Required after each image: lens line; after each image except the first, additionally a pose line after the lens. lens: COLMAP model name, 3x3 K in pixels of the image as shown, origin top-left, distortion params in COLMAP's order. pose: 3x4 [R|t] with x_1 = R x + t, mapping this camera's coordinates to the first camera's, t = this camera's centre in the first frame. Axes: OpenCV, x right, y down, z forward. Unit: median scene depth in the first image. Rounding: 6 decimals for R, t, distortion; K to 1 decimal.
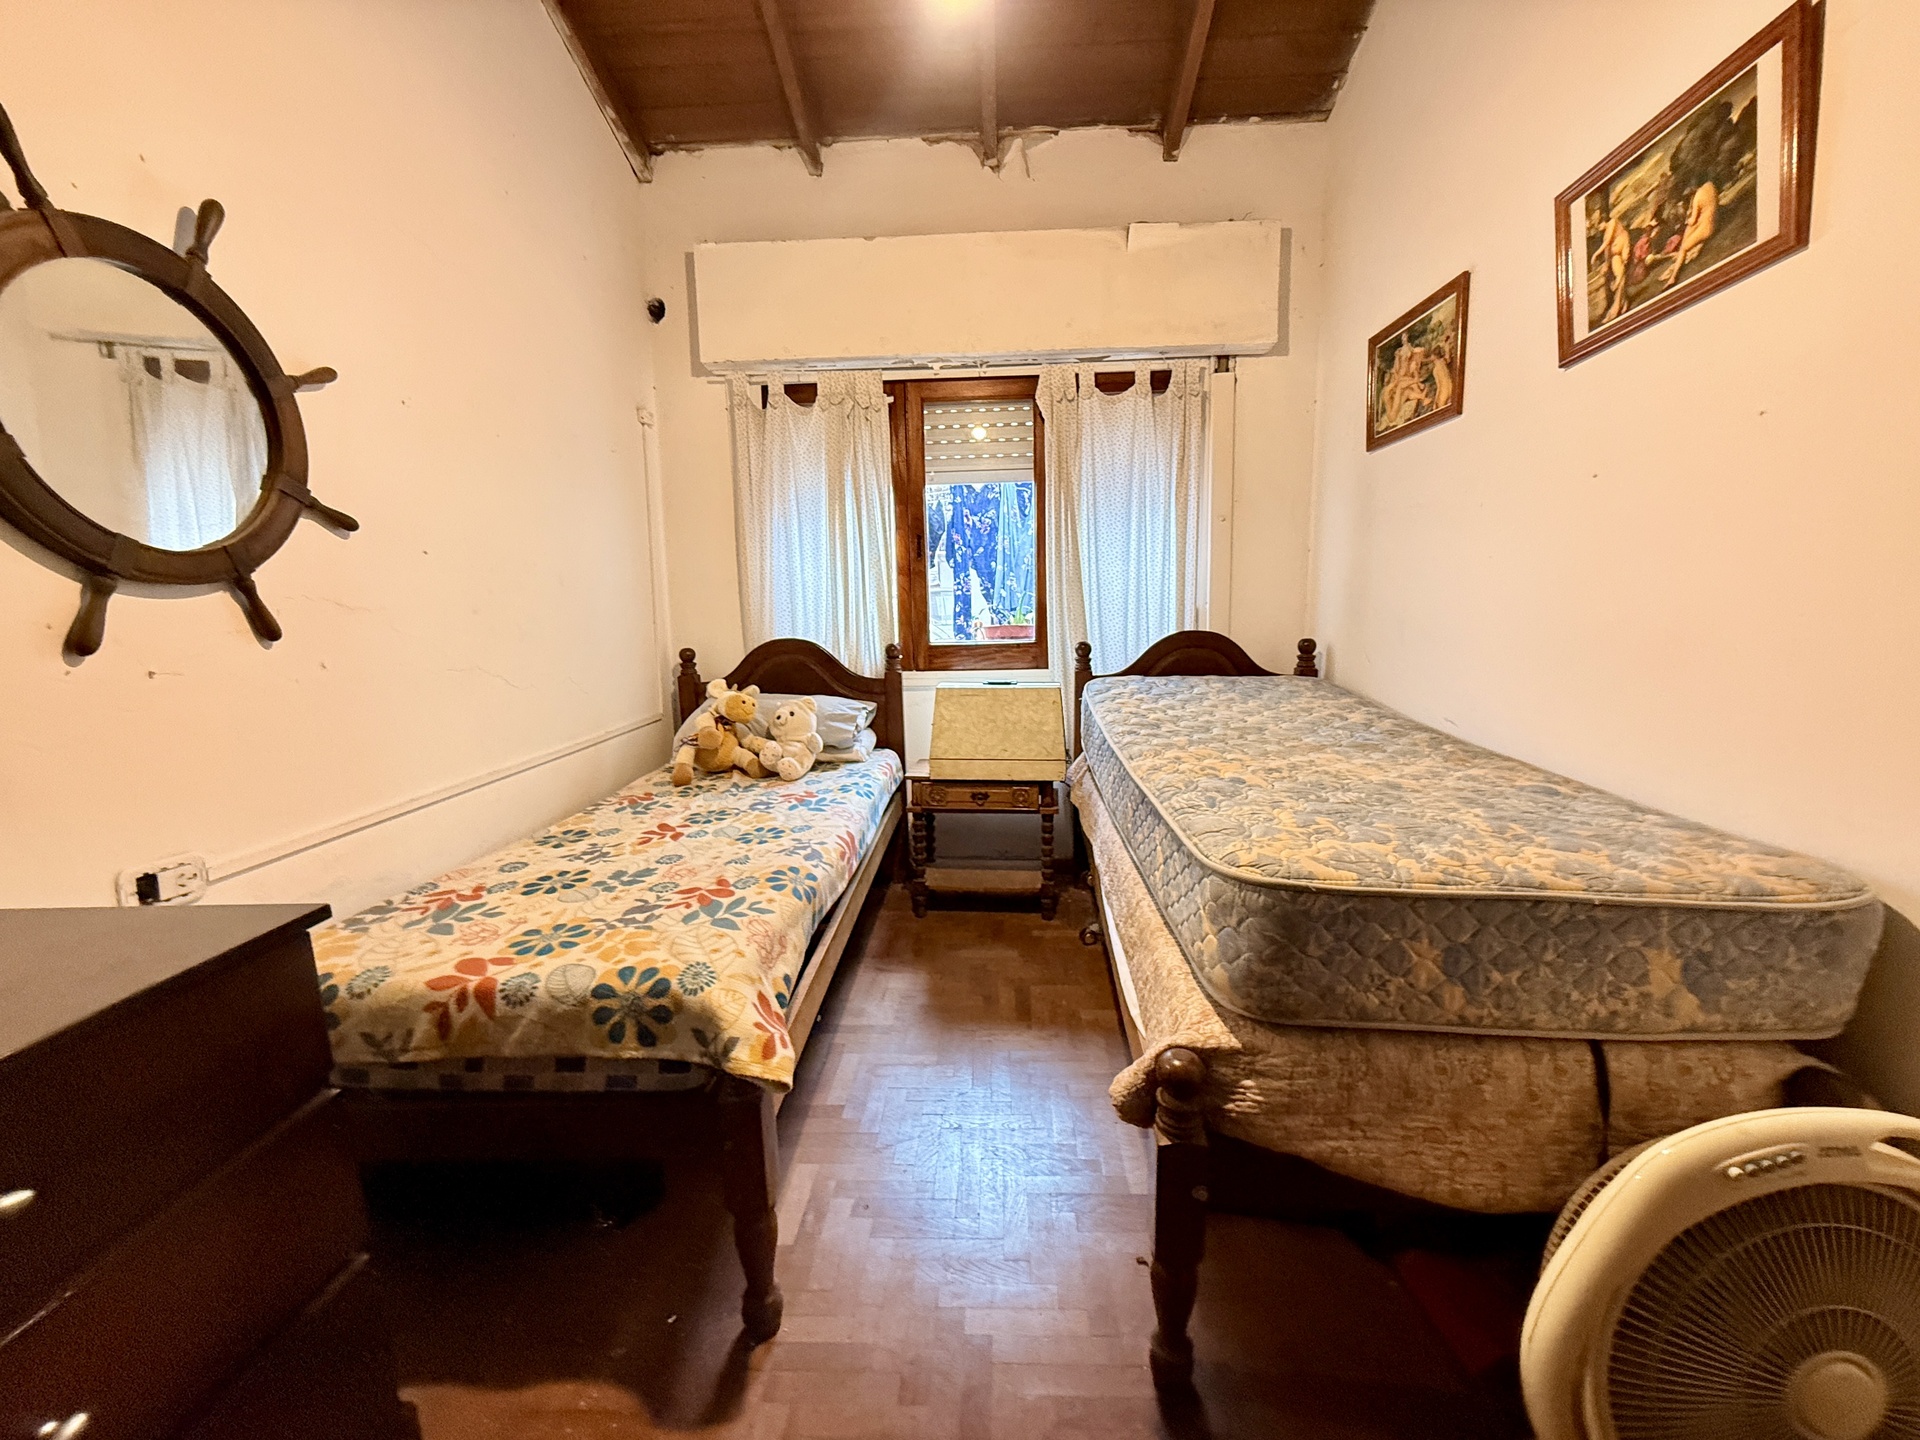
lens RADIAL K [[763.8, 0, 966.1], [0, 763.8, 721.5], [0, 0, 1]] dist [-0.000100, -0.000335]
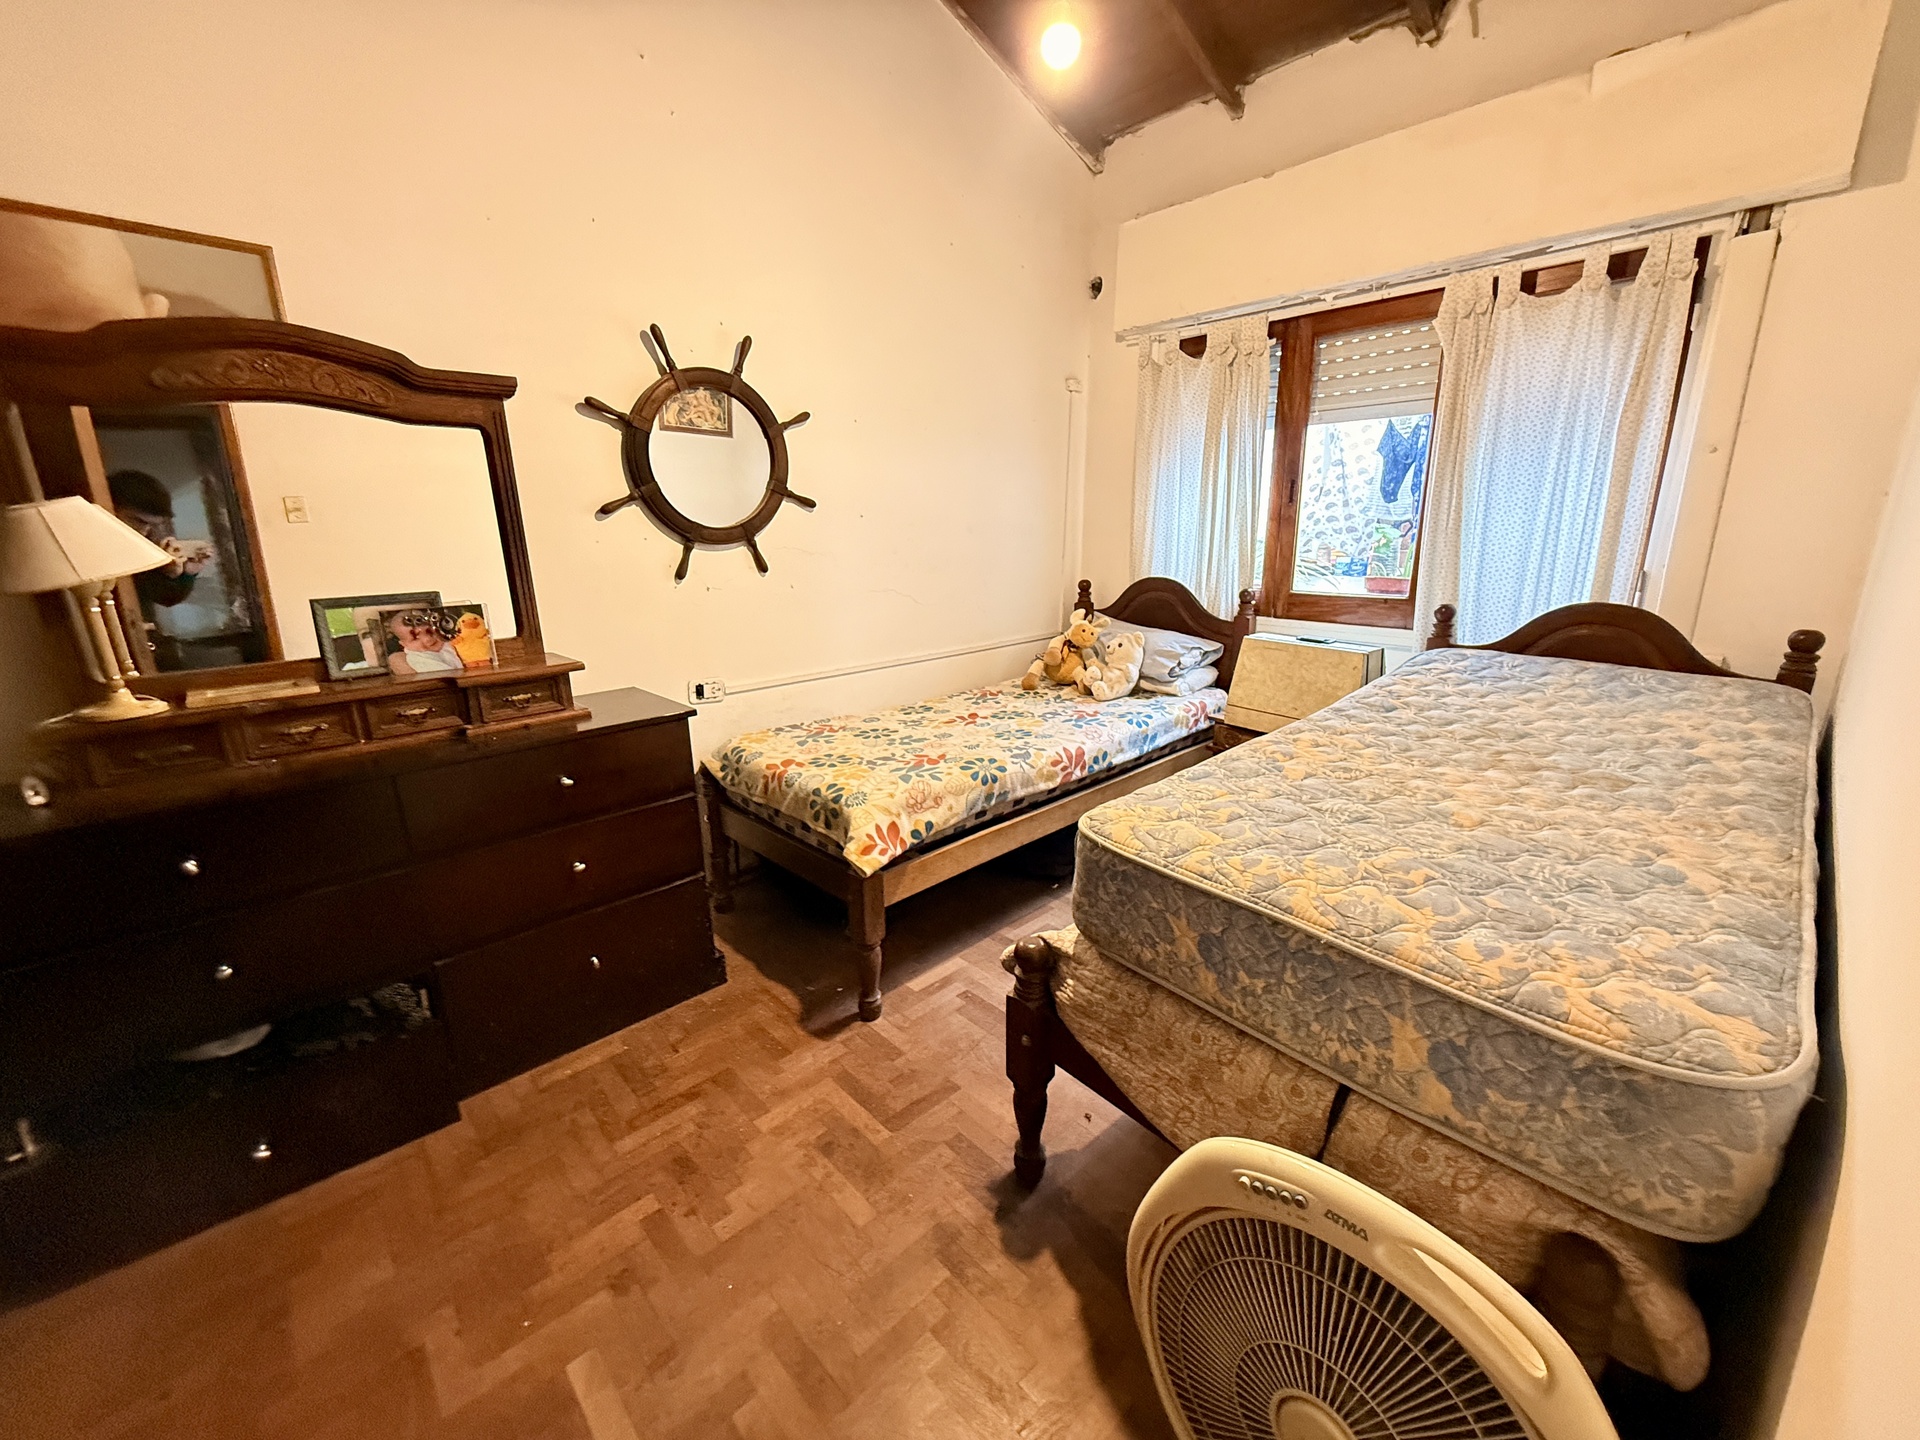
lens RADIAL K [[763.8, 0, 966.4], [0, 763.8, 720.5], [0, 0, 1]] dist [-0.000100, -0.000335]
pose [[0.715525, 0.192347, -0.671586, 0.736721], [-0.113943, 0.980608, 0.159455, -0.101406], [0.689233, -0.037572, 0.723565, -0.021520]]
